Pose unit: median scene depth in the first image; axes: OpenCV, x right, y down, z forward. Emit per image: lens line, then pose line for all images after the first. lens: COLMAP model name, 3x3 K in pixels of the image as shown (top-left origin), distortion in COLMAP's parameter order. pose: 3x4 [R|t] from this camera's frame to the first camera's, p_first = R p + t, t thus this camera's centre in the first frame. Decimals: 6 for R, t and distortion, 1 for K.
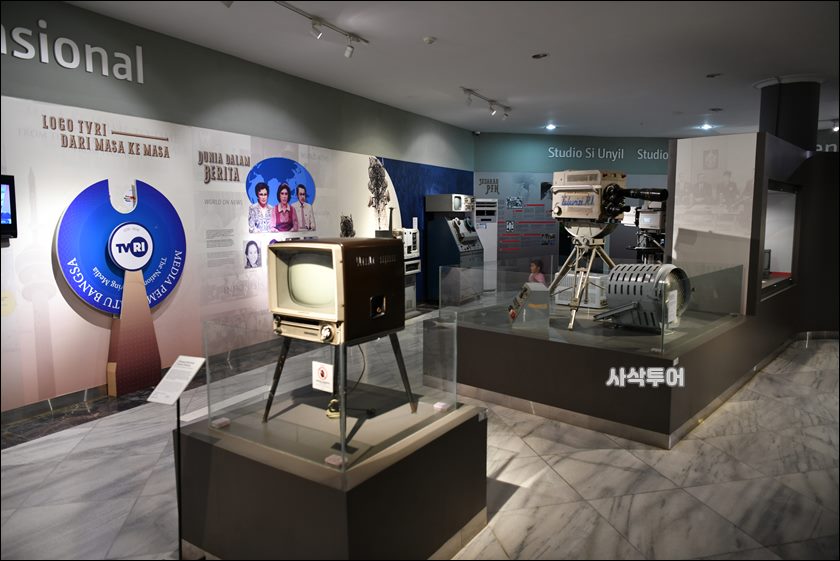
lens RADIAL K [[625.4, 0, 421.7], [0, 625.4, 280.8], [0, 0, 1]] dist [-0.002399, -0.004960]
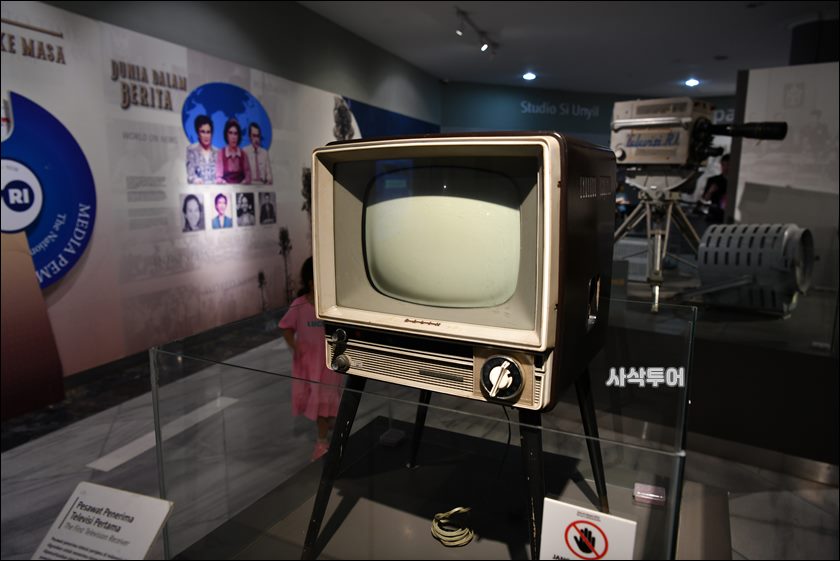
lens RADIAL K [[580.0, 0, 418.3], [0, 580.0, 282.9], [0, 0, 1]] dist [-0.009953, 0.003728]
pose [[0.989720, -0.010356, 0.142643, -0.122925], [0.002398, 0.998436, 0.055850, 0.003286], [-0.142998, -0.054934, 0.988197, 0.328704]]
